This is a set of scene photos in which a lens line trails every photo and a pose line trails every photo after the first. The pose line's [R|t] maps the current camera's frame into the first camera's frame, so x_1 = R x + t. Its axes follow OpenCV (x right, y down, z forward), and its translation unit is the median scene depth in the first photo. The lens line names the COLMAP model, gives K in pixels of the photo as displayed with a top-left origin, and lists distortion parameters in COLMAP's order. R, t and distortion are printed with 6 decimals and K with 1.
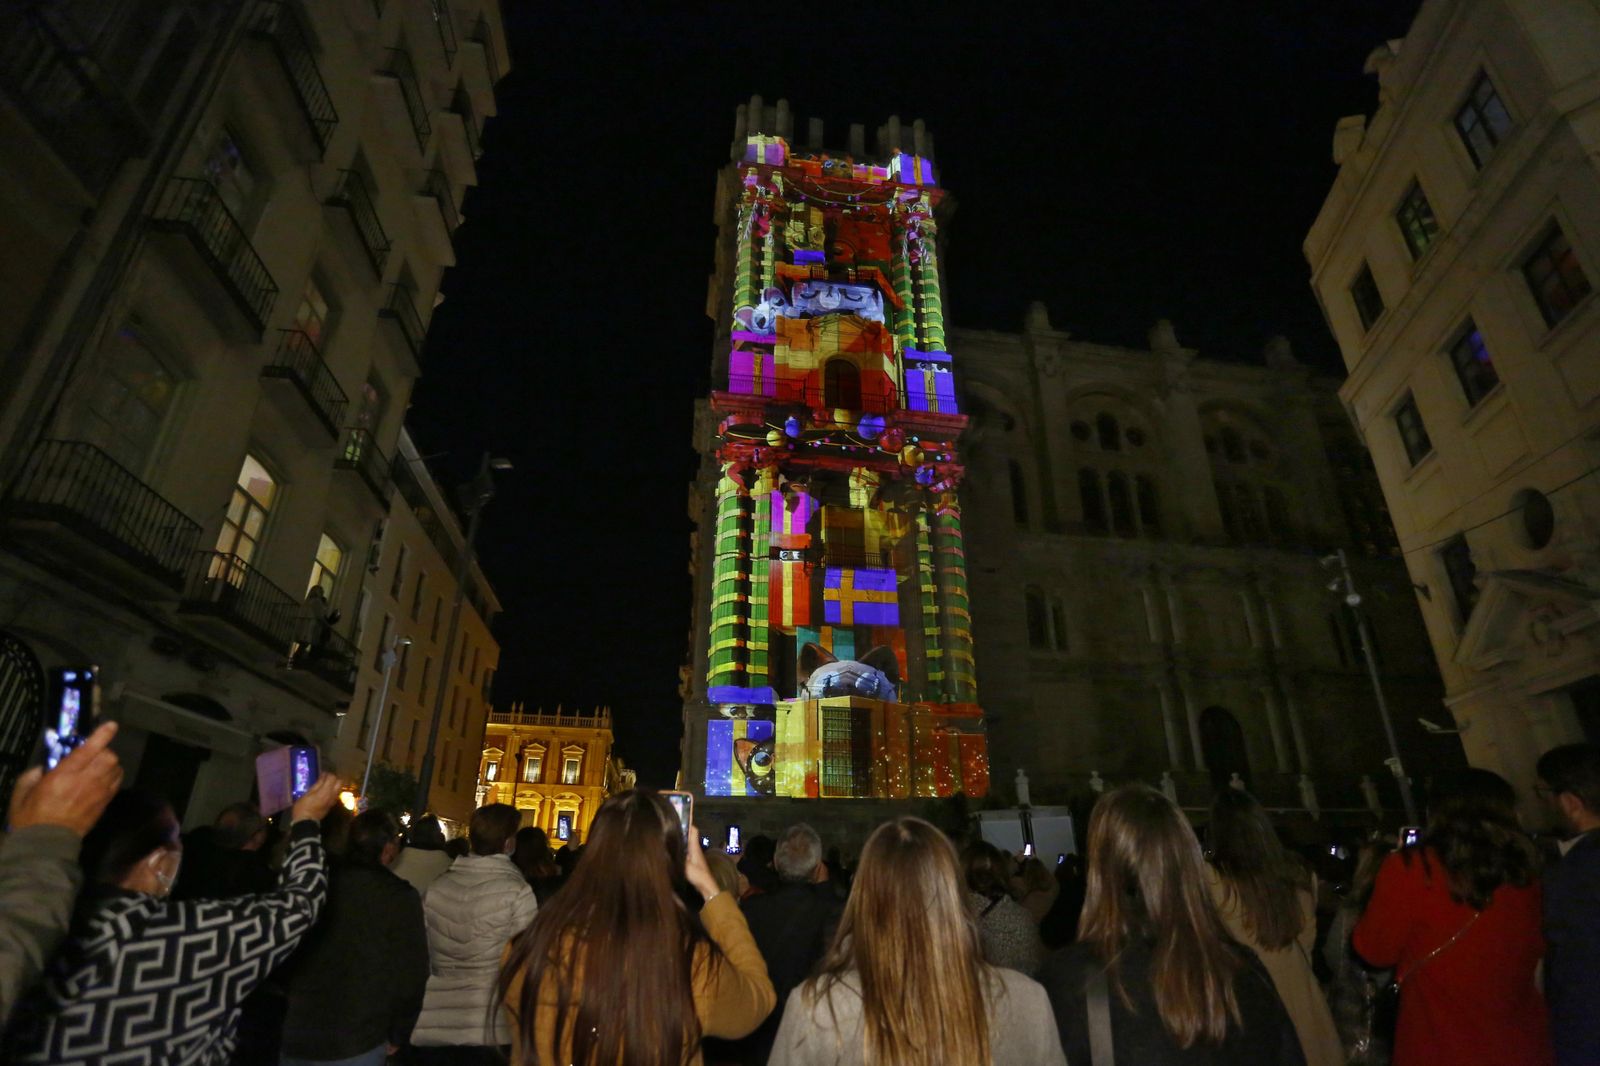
lens RADIAL K [[787.7, 0, 800.6], [0, 787.7, 536.5], [0, 0, 1]] dist [-0.068597, 0.026944]
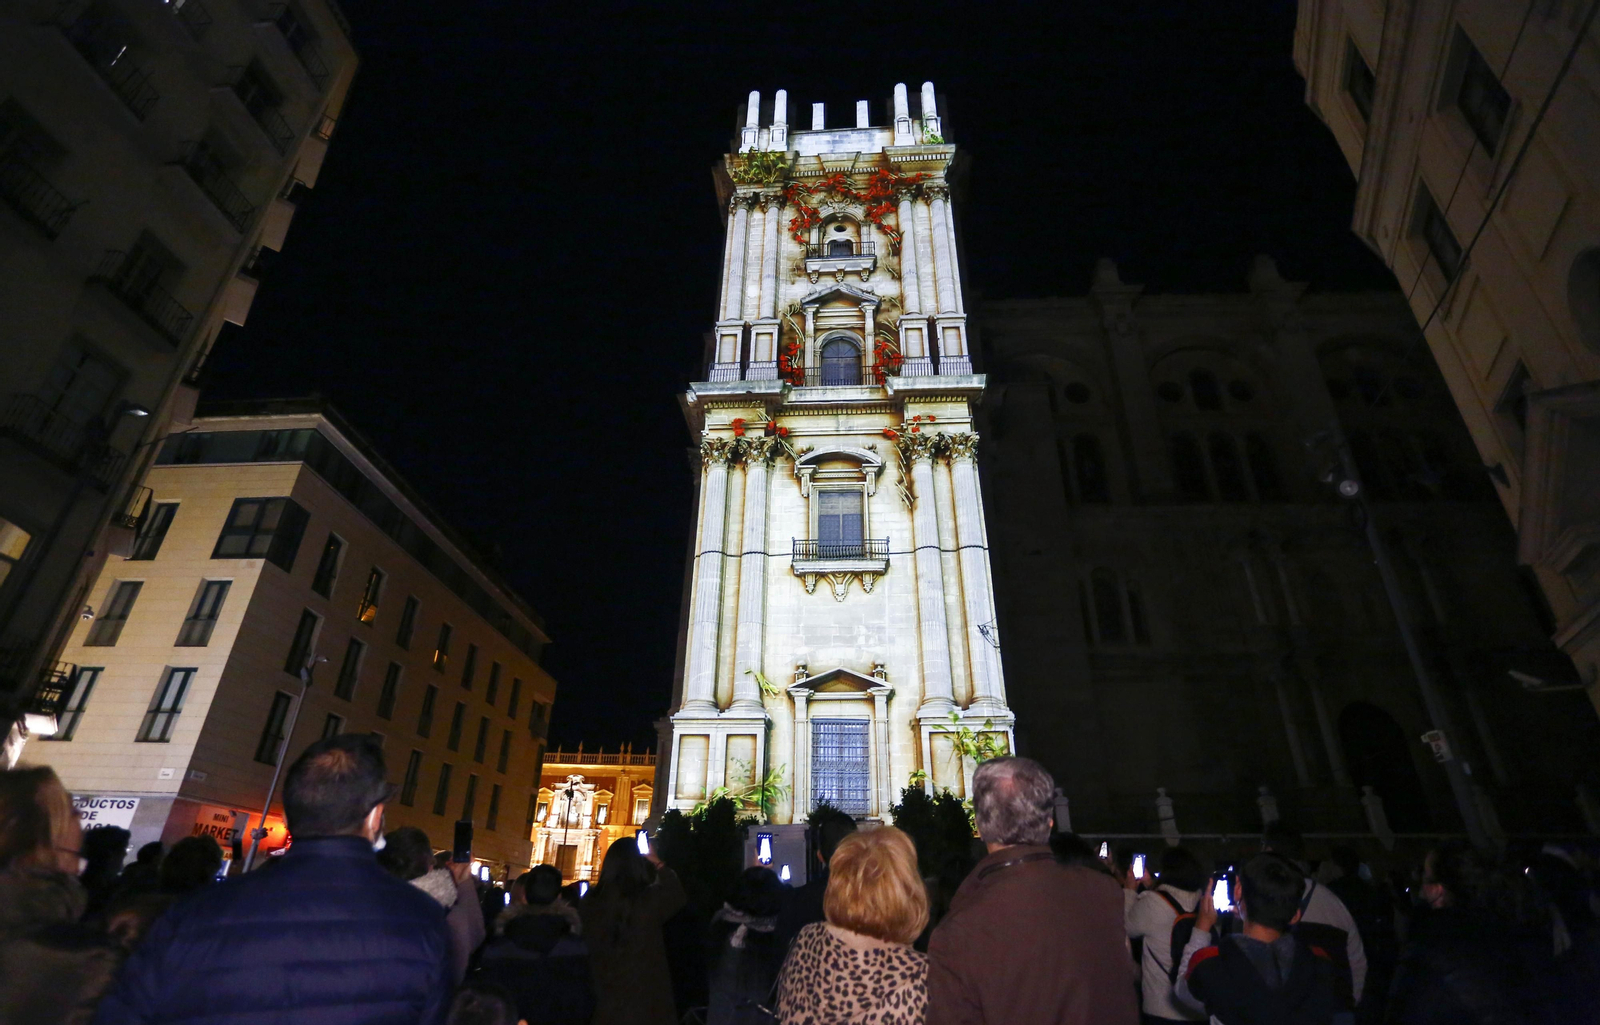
lens RADIAL K [[788.2, 0, 801.0], [0, 788.2, 502.0], [0, 0, 1]] dist [-0.069813, 0.031066]
pose [[0.973380, -0.099967, -0.206247, 0.326877], [0.080831, 0.991776, -0.099230, 0.098004], [0.214470, 0.079917, 0.973456, 0.215874]]
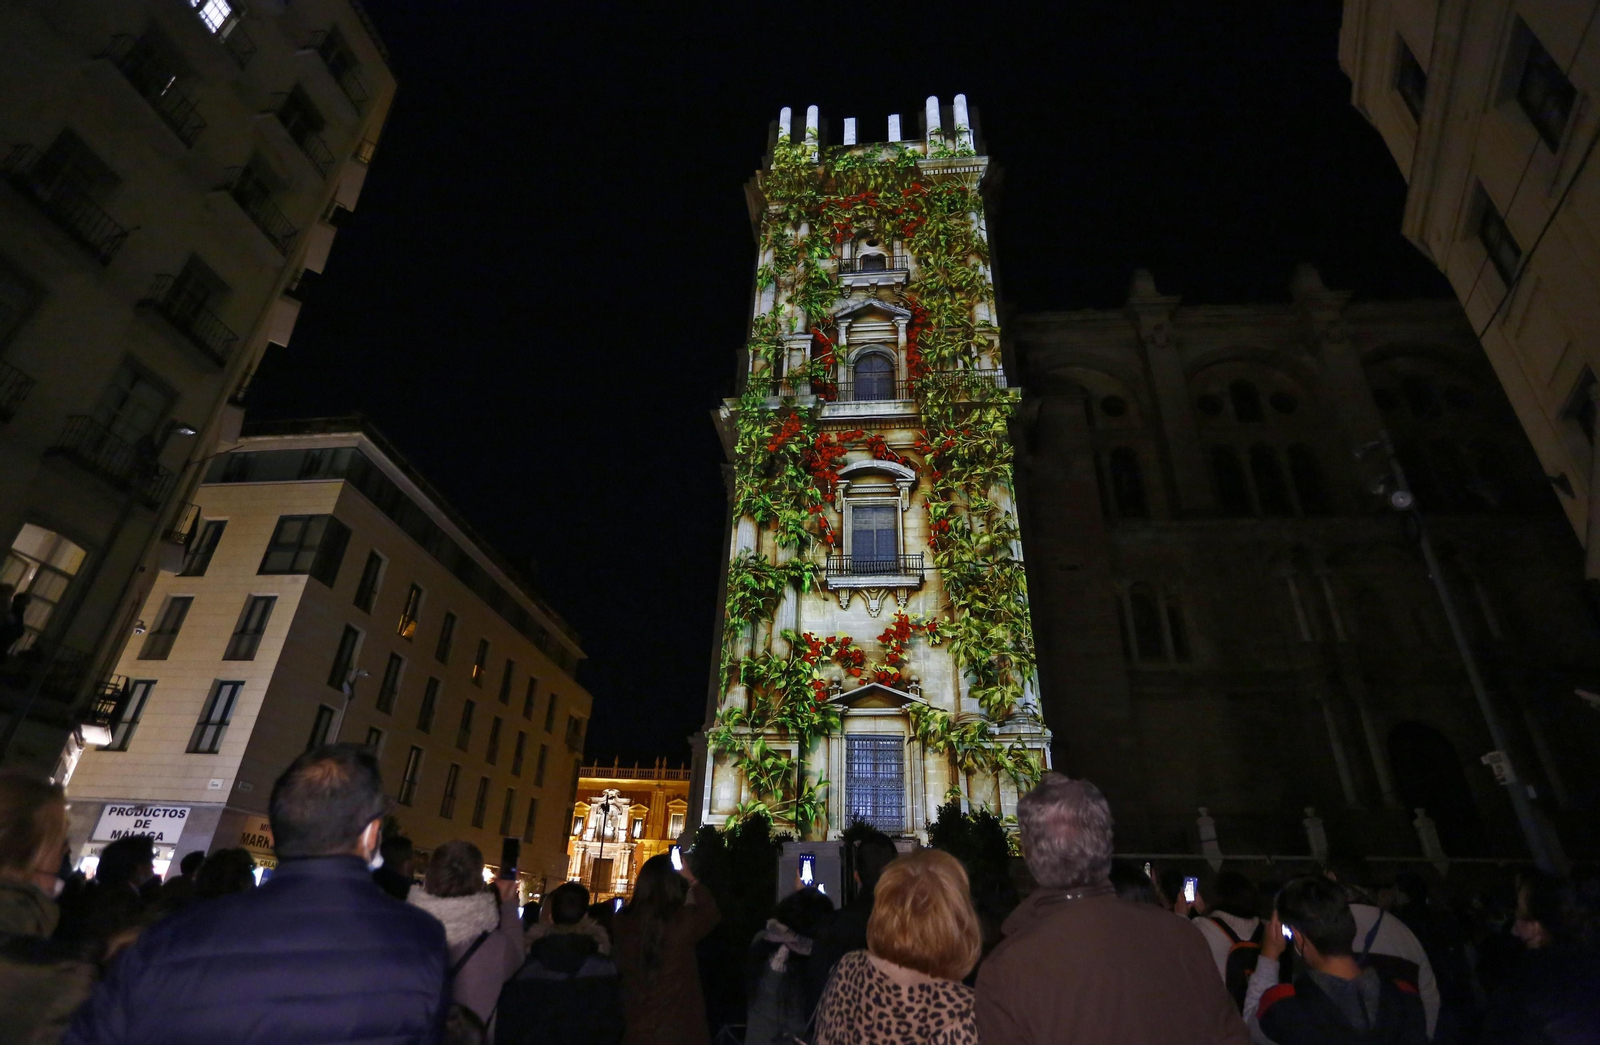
lens RADIAL K [[787.4, 0, 803.3], [0, 787.4, 516.9], [0, 0, 1]] dist [-0.070683, 0.032286]
pose [[0.964133, -0.103893, -0.244243, 0.325415], [0.080528, 0.991333, -0.103800, 0.098658], [0.252910, 0.080409, 0.964143, 0.220190]]
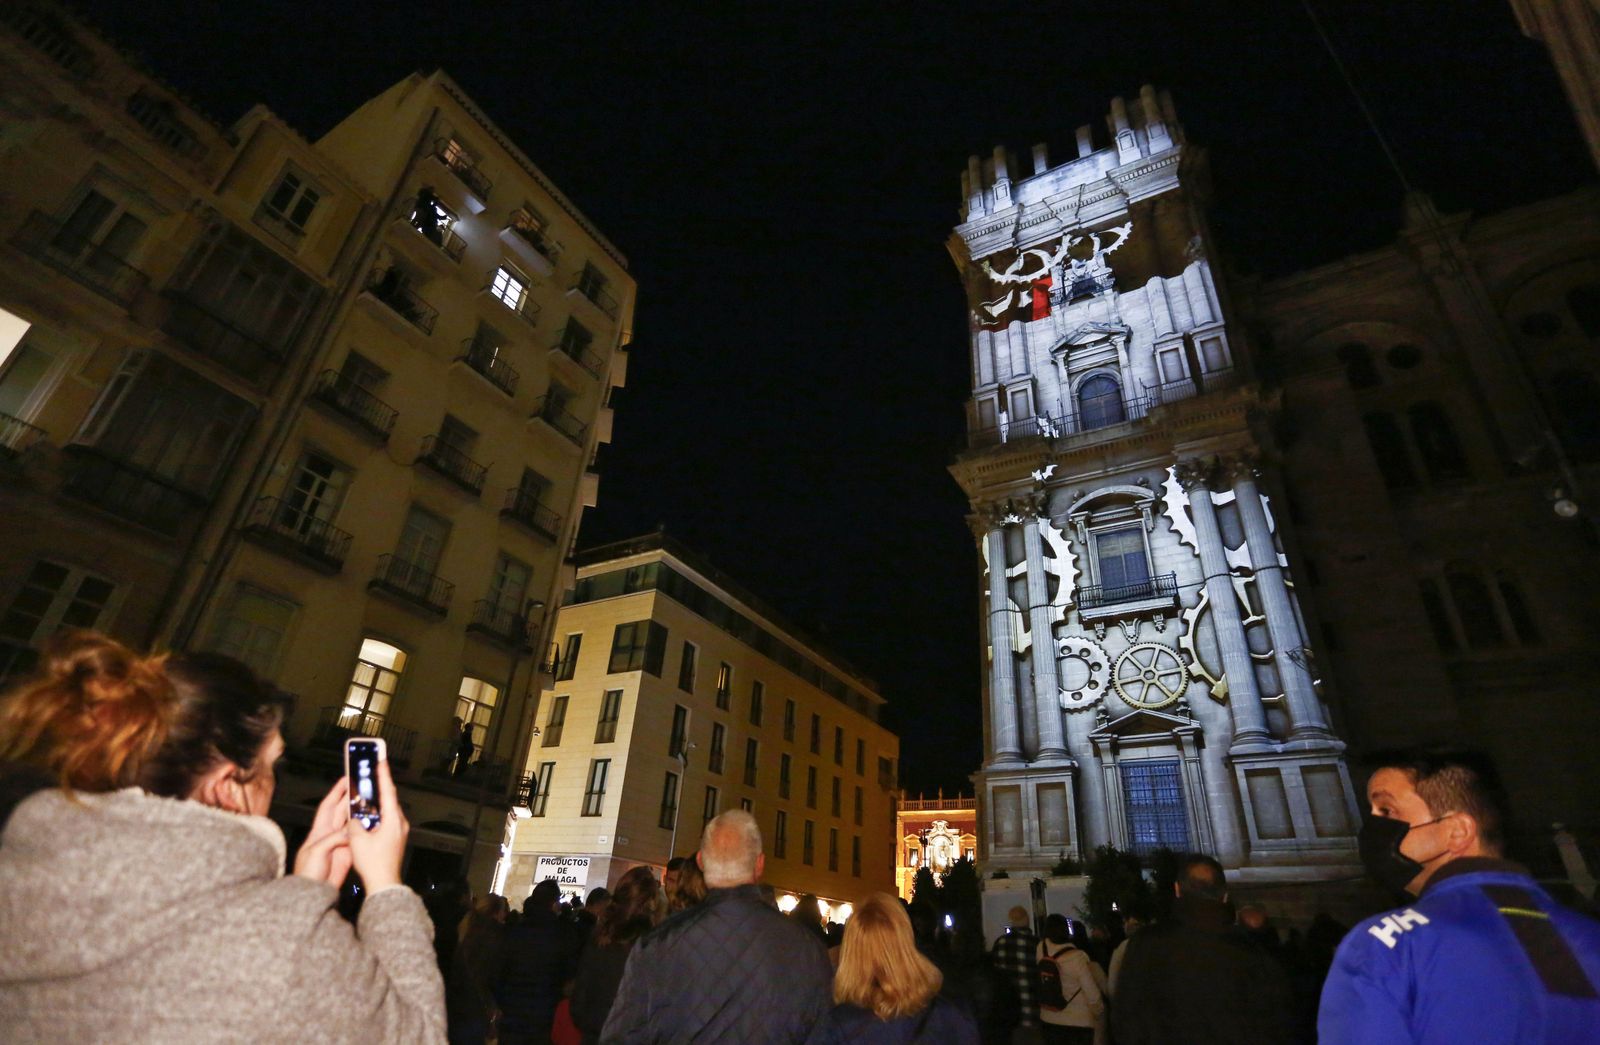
lens RADIAL K [[787.4, 0, 803.3], [0, 787.4, 516.9], [0, 0, 1]] dist [-0.070683, 0.032286]
pose [[0.775581, -0.272962, -0.569179, 0.481501], [0.201447, 0.961554, -0.186637, 0.064400], [0.598241, 0.030093, 0.800751, 0.136074]]
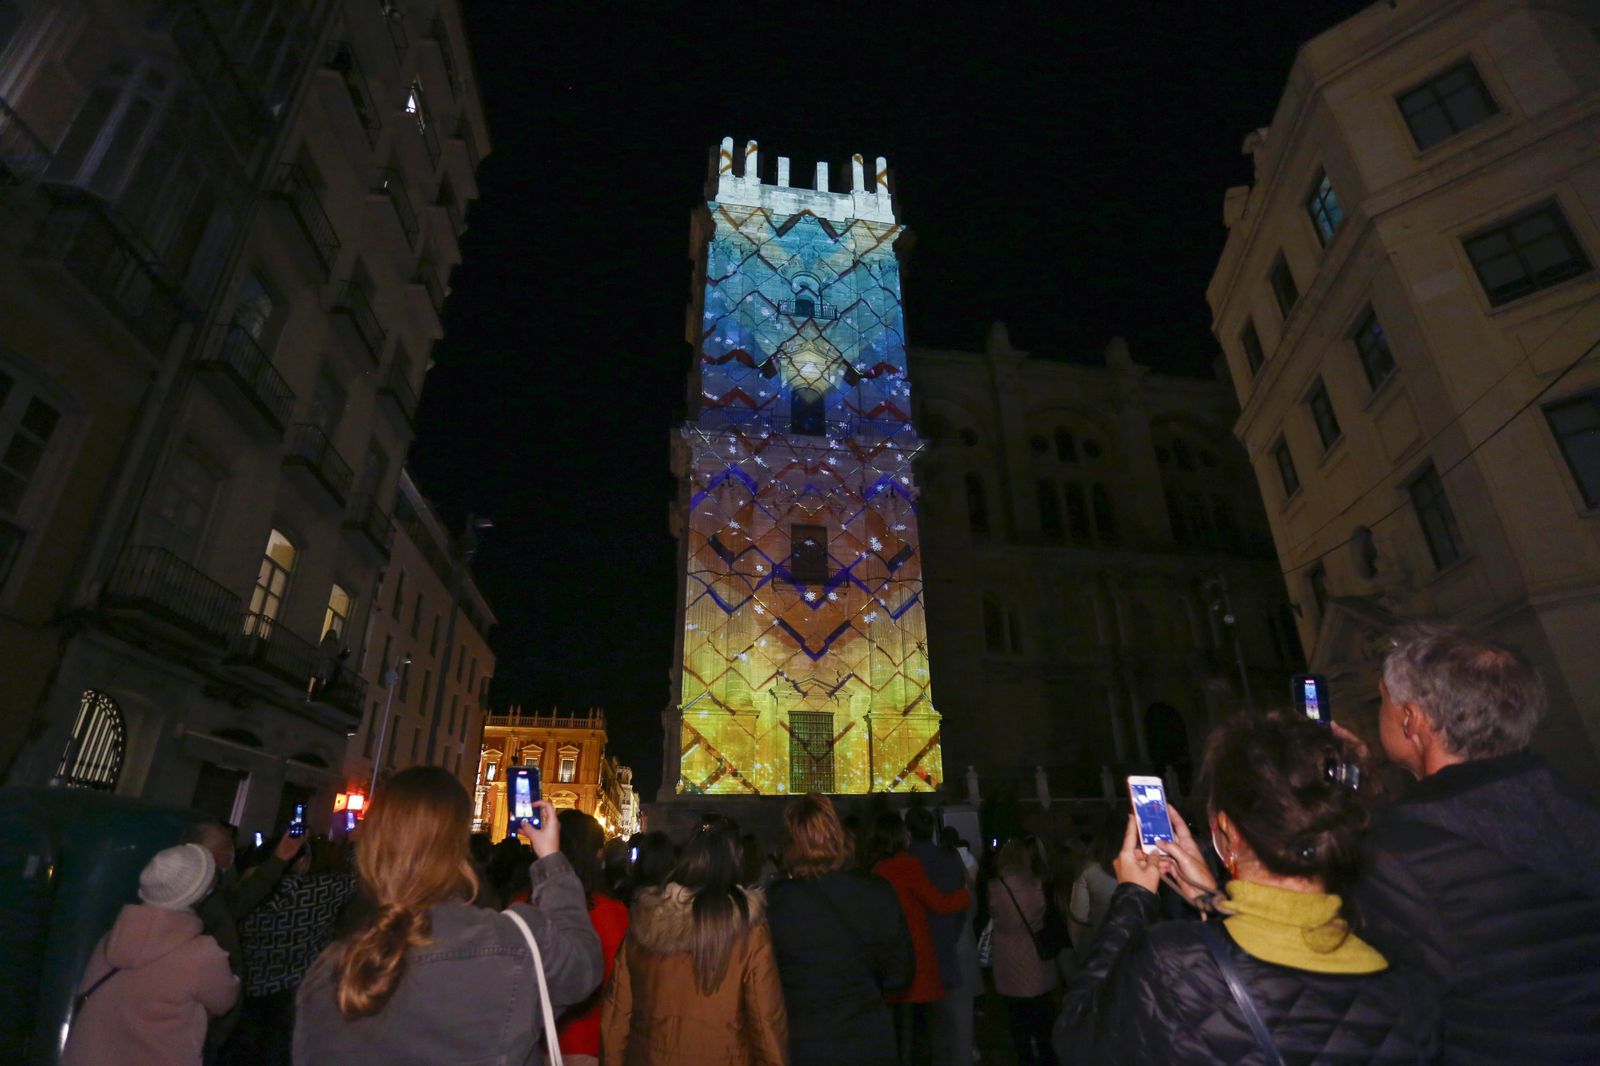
lens RADIAL K [[770.4, 0, 801.3], [0, 770.4, 536.1], [0, 0, 1]] dist [-0.070047, 0.027633]
pose [[0.999852, -0.014225, 0.009699, 0.056769], [0.014205, 0.999897, 0.002136, -0.044422], [-0.009729, -0.001998, 0.999951, -0.105050]]
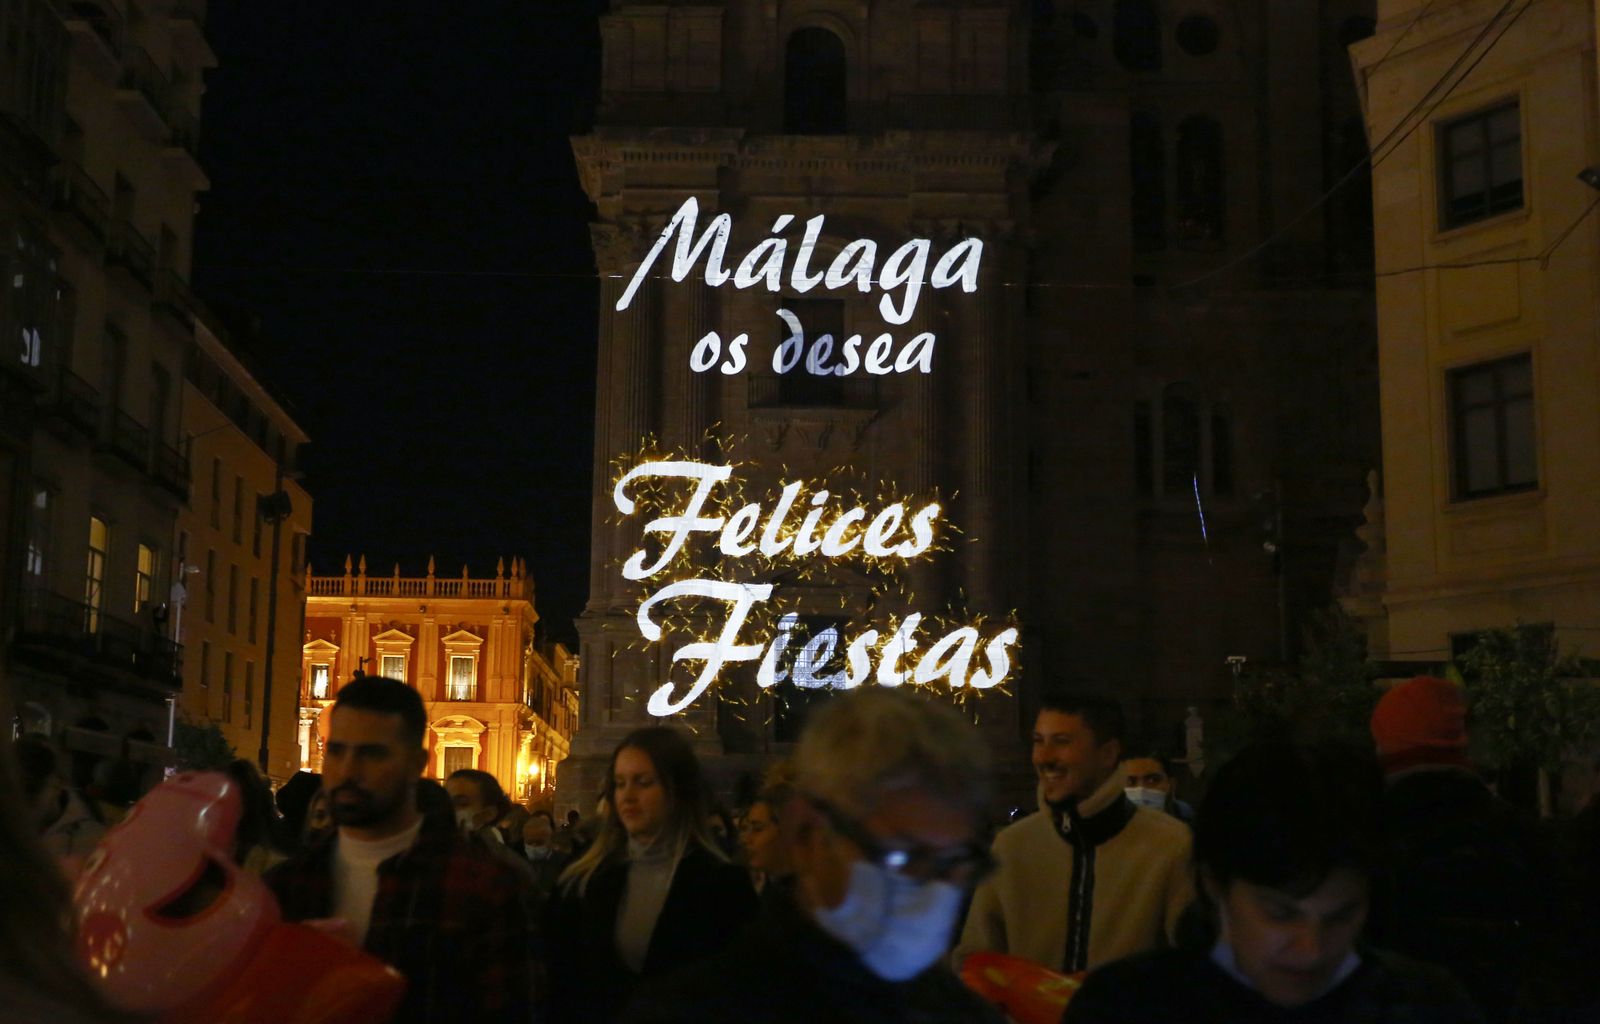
lens RADIAL K [[1934.2, 0, 717.5], [0, 1934.2, 518.1], [0, 0, 1]] dist [0.030007, -0.003581]
pose [[0.986551, -0.024910, -0.161542, 0.380559], [0.061720, 0.971922, 0.227064, -0.379958], [0.151350, -0.233980, 0.960389, -0.913287]]
